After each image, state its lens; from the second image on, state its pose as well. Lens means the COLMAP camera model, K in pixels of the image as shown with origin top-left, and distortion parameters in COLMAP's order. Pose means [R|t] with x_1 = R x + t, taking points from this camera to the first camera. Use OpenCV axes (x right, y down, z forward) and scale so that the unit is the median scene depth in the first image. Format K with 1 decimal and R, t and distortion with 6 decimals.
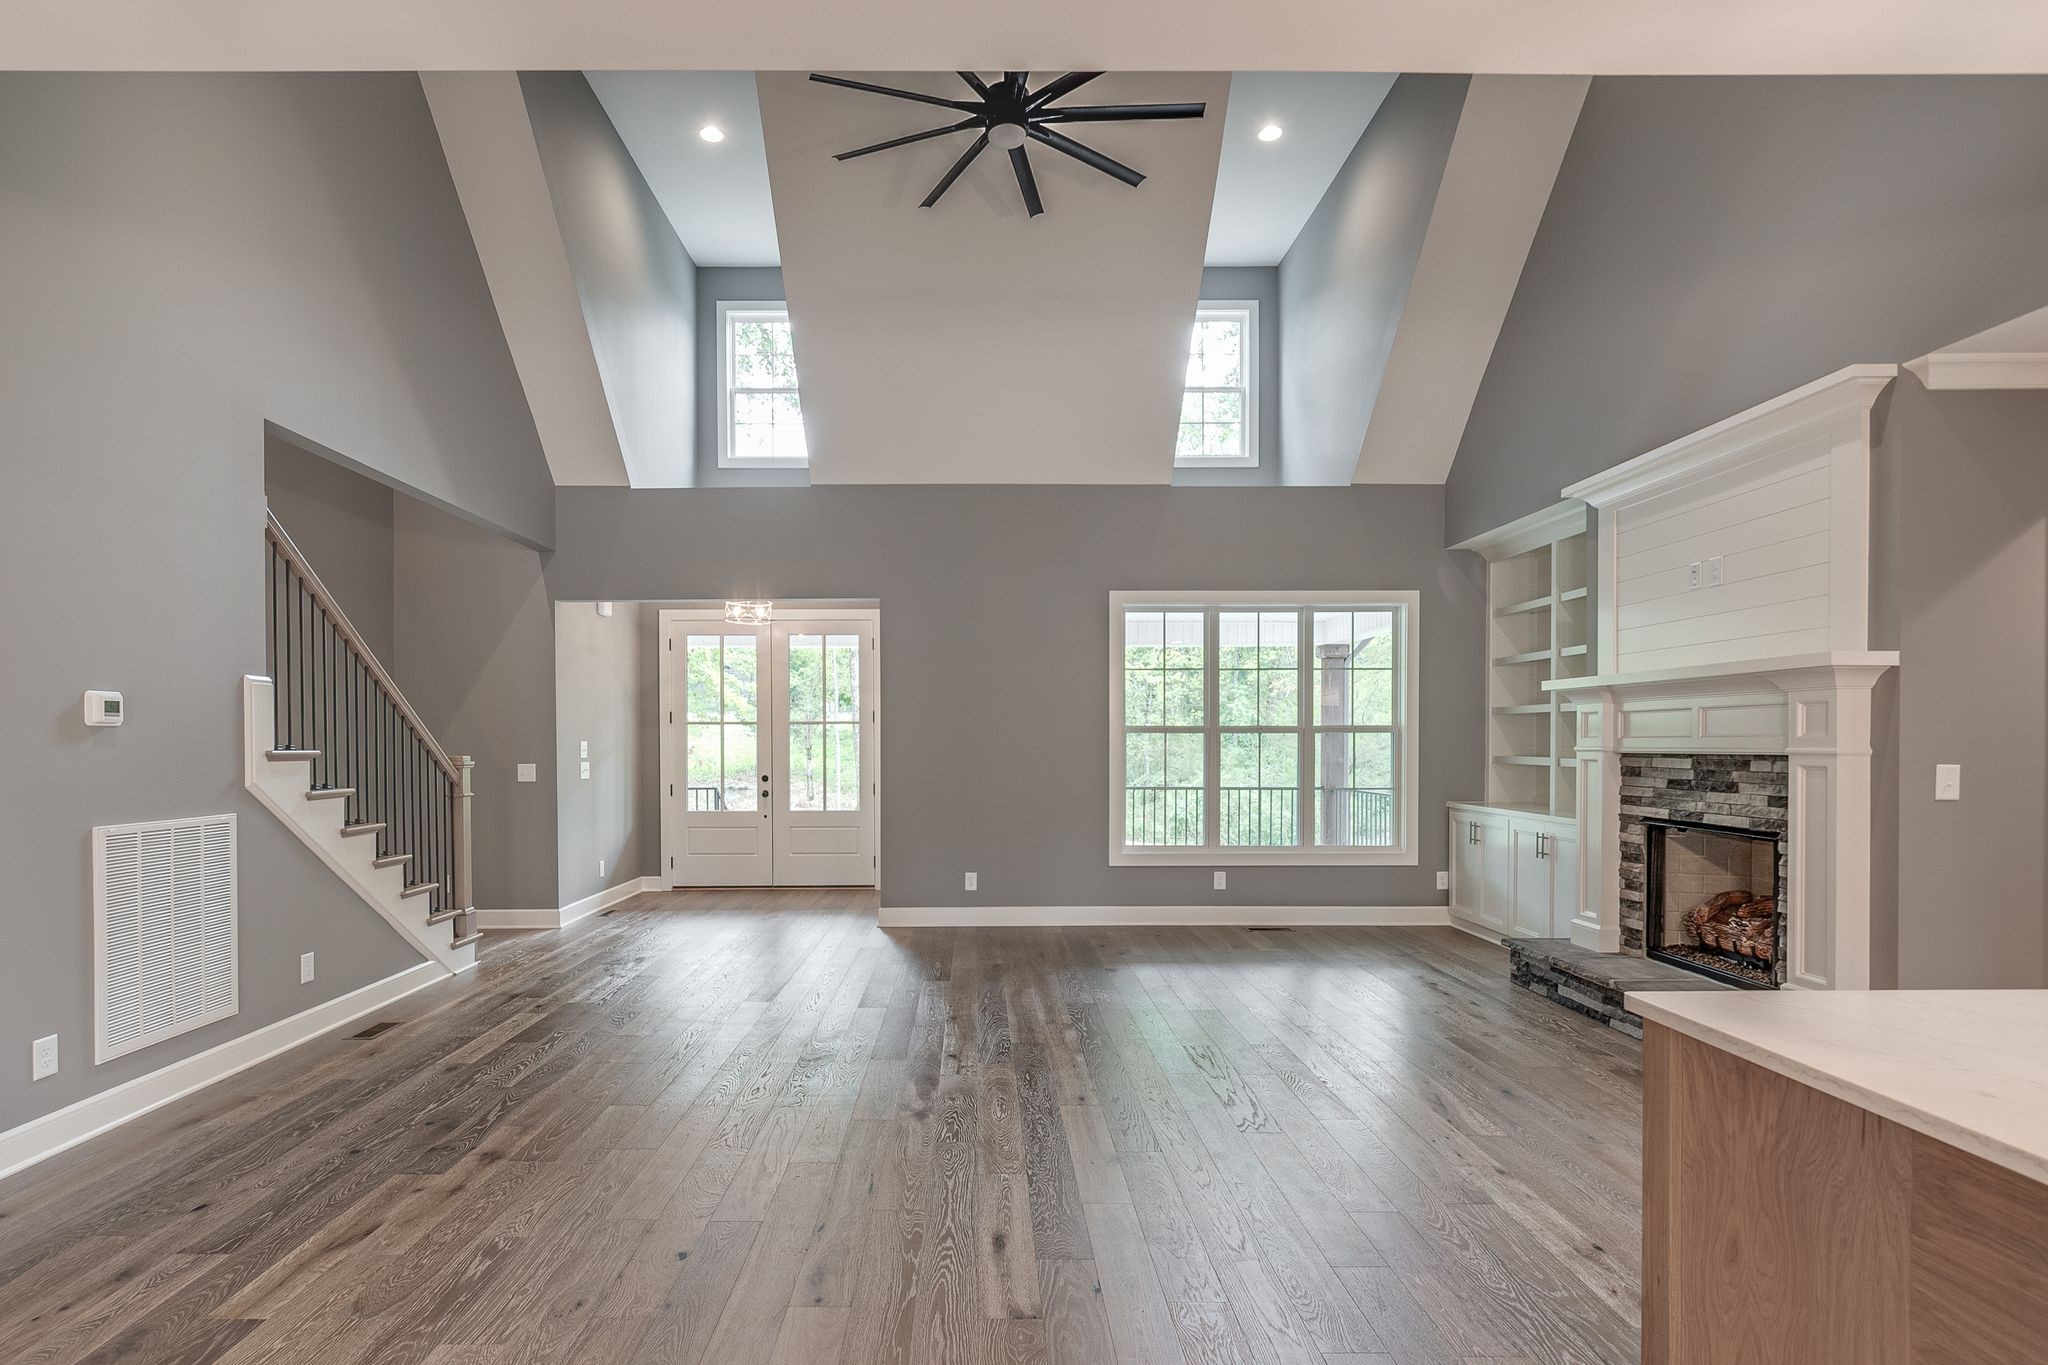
lens RADIAL K [[1054.9, 0, 980.8], [0, 1054.9, 746.8], [0, 0, 1]] dist [-0.001567, -0.000911]
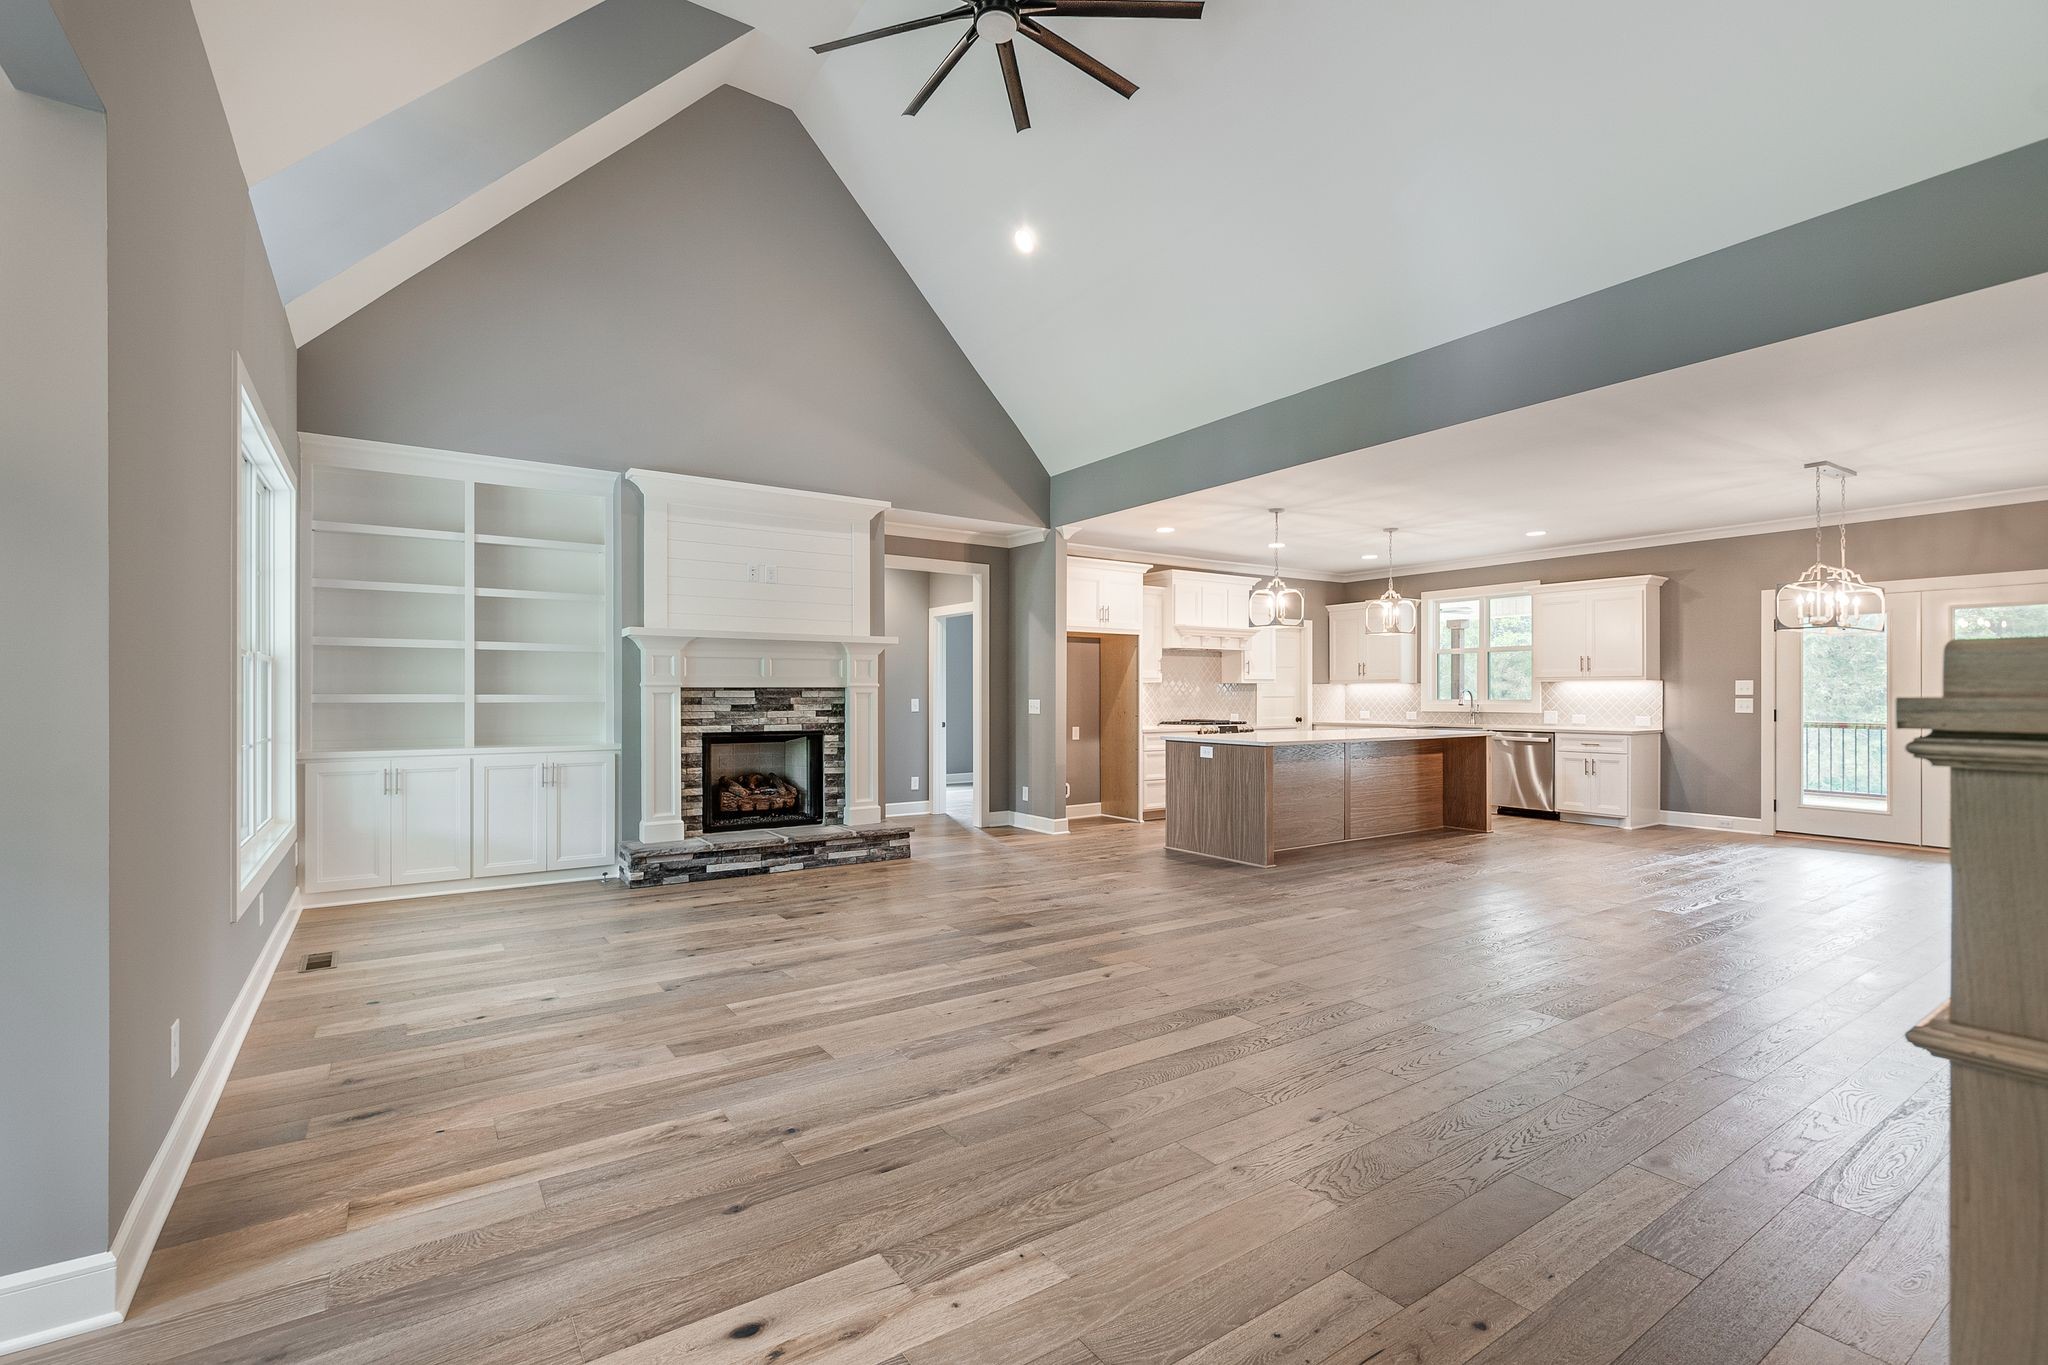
lens RADIAL K [[902.3, 0, 1027.2], [0, 902.3, 690.6], [0, 0, 1]] dist [0.000913, -0.006975]
pose [[-0.569371, 0.005368, 0.822063, -0.592852], [0.008284, 0.999965, -0.000792, 0.014308], [-0.822039, 0.006359, -0.569396, 1.314656]]
